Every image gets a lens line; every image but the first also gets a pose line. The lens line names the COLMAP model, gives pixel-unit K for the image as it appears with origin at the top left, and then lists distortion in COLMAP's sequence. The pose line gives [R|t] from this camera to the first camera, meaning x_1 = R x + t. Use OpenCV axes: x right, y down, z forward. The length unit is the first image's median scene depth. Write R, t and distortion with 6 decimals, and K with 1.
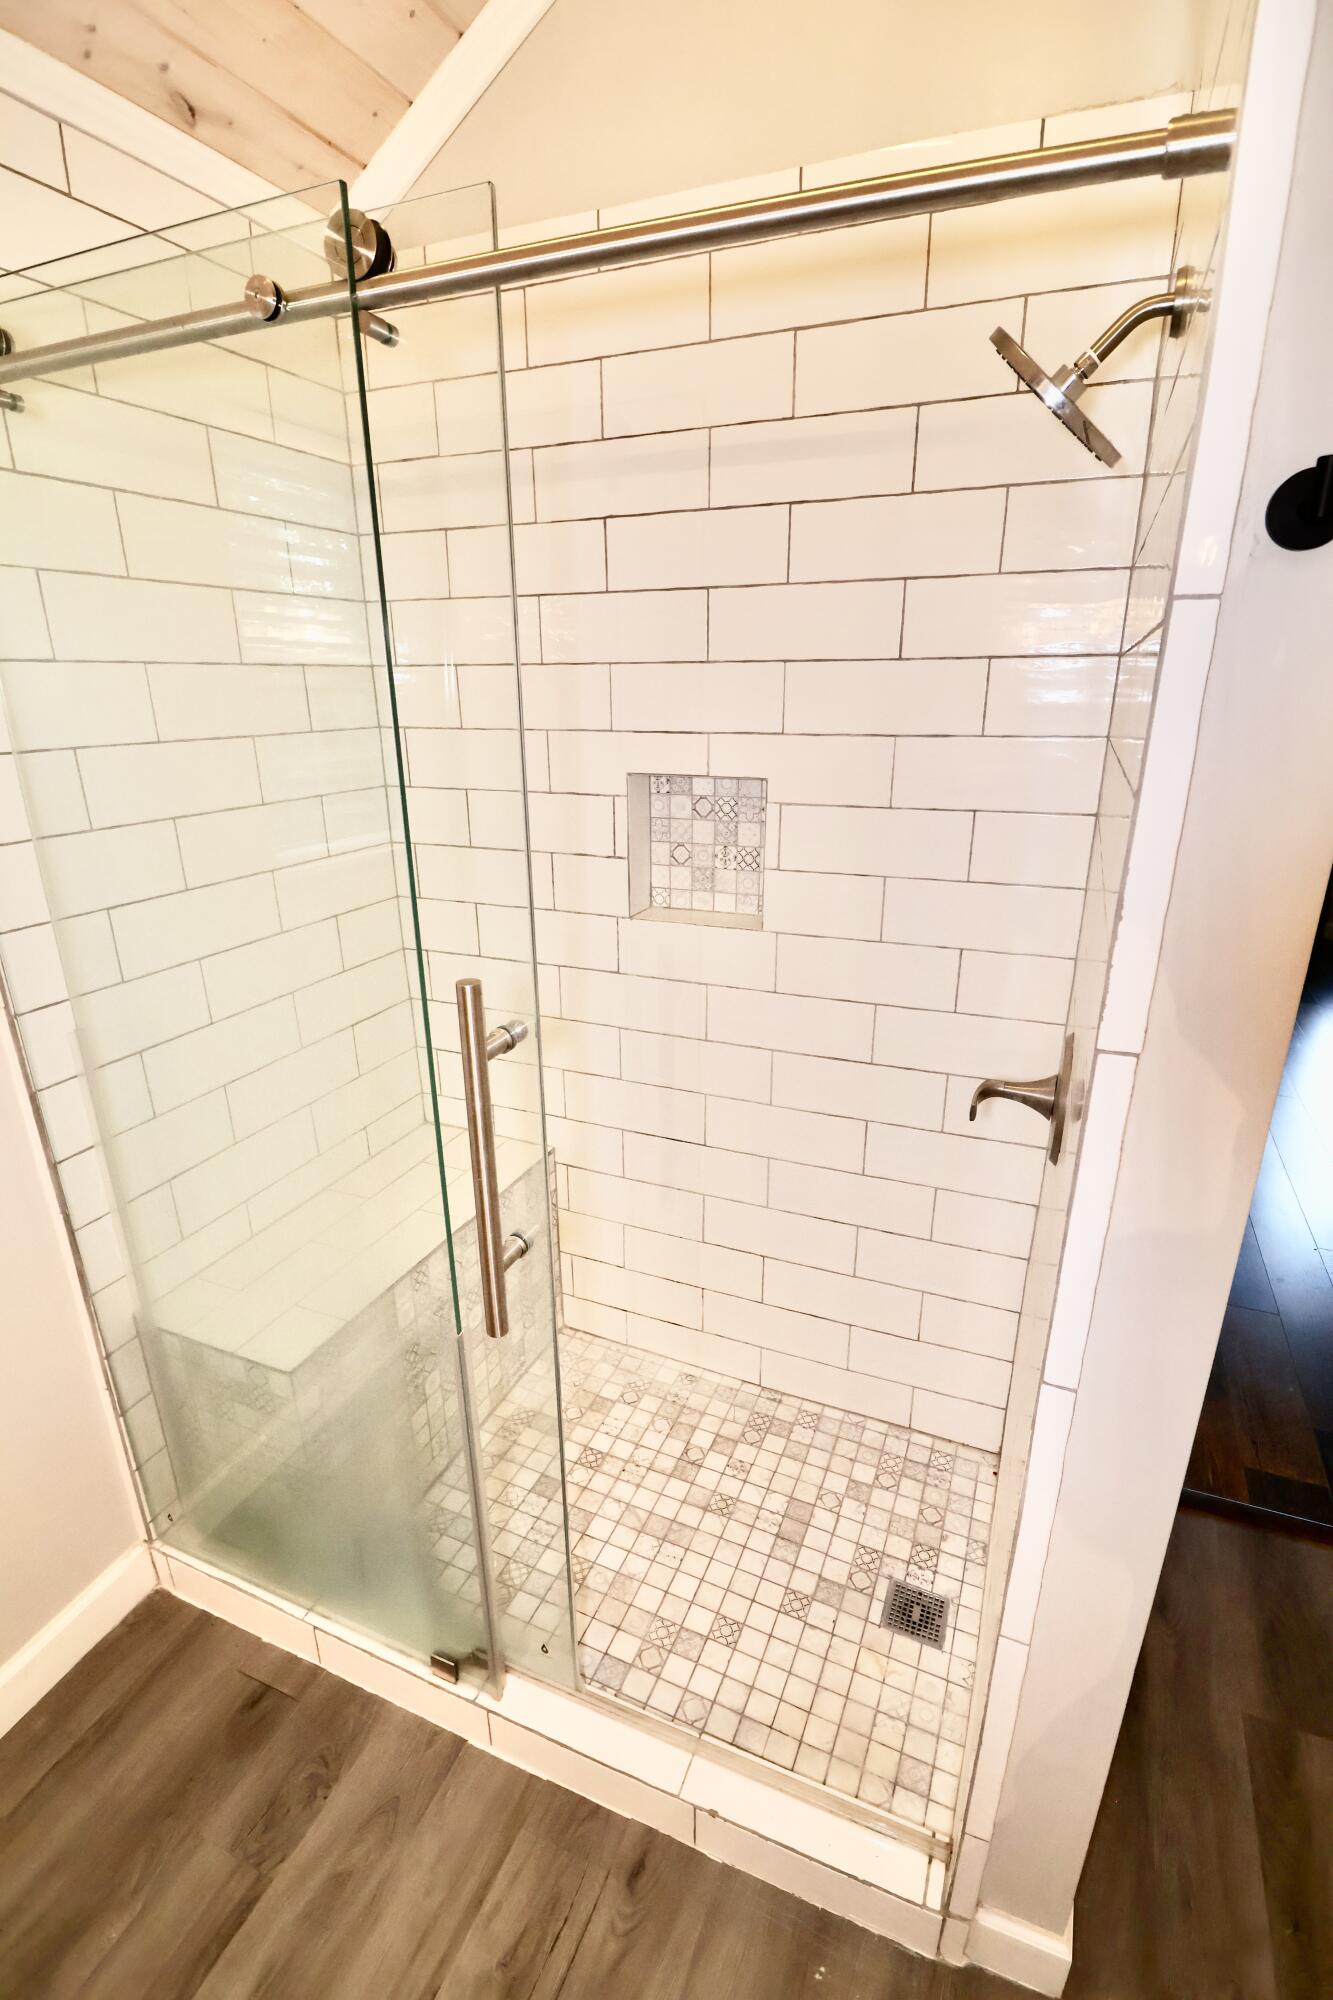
lens RADIAL K [[935.8, 0, 688.7], [0, 935.8, 1011.6], [0, 0, 1]] dist [-0.022658, -0.004199]
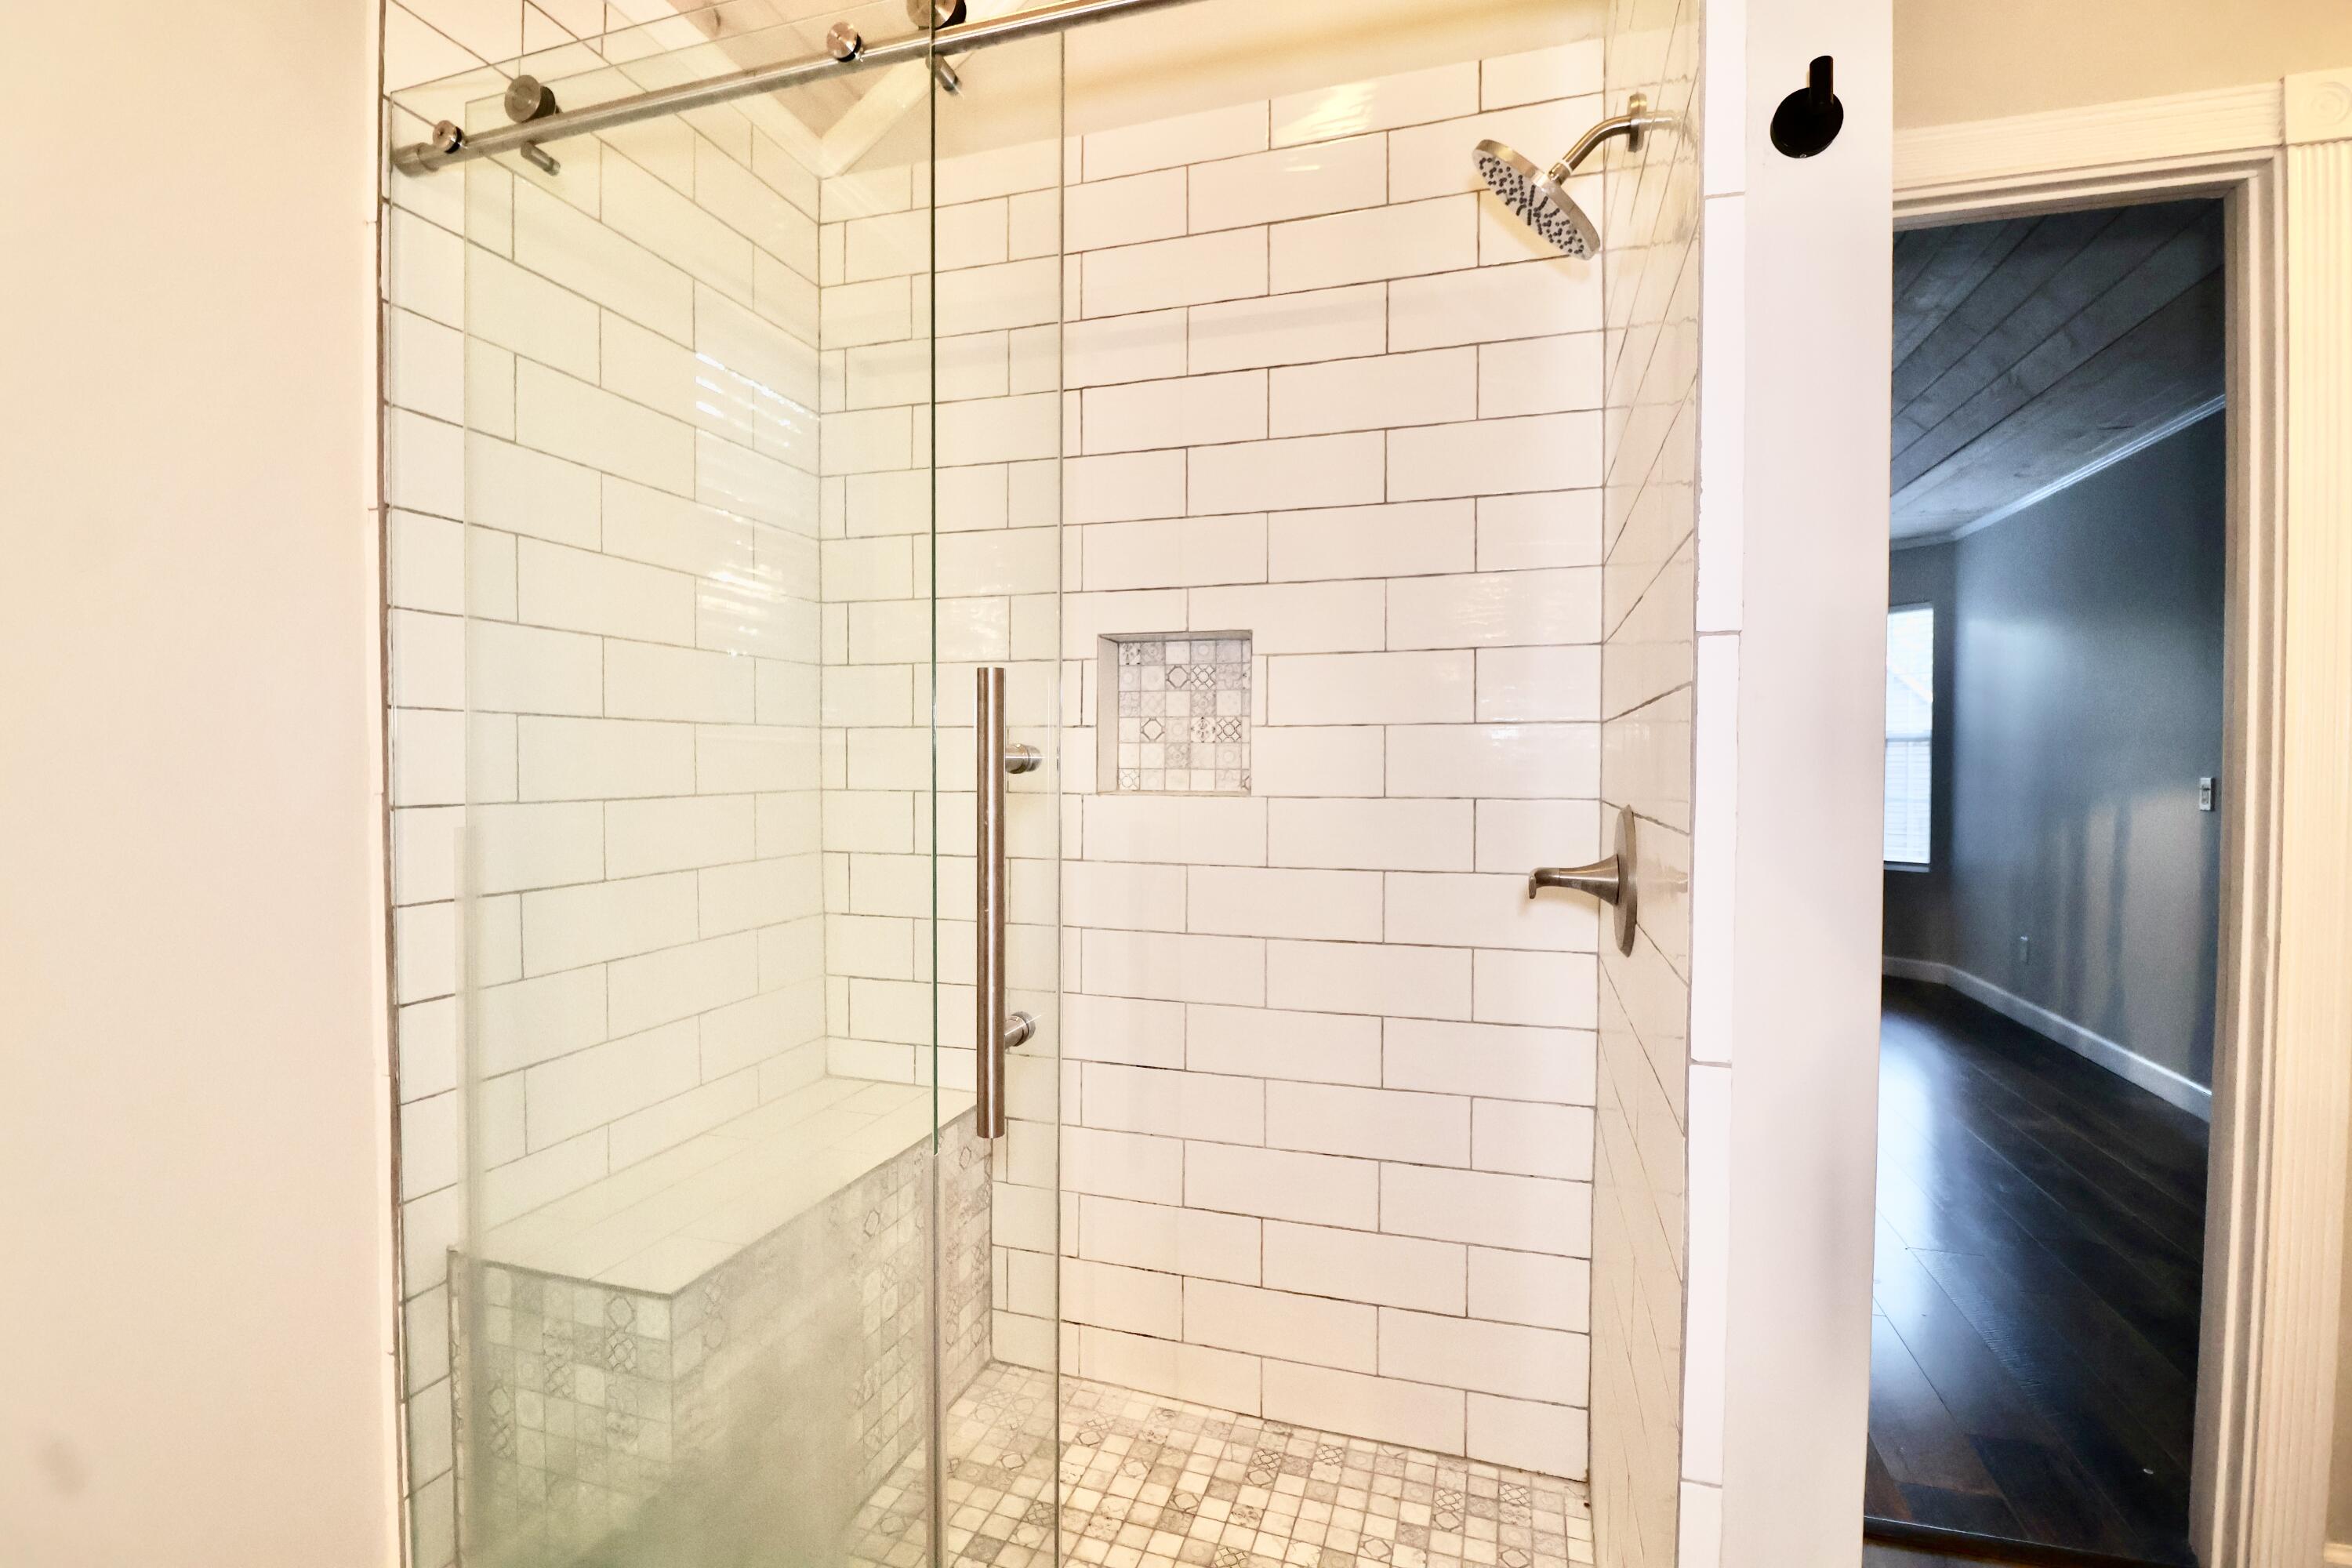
lens RADIAL K [[1100.4, 0, 1168.0], [0, 1100.4, 769.7], [0, 0, 1]] dist [-0.022658, -0.004199]
pose [[0.996754, 0.003304, 0.080434, -0.082999], [0.023039, 0.945656, -0.324351, 0.224775], [-0.077134, 0.325151, 0.942511, 0.010541]]
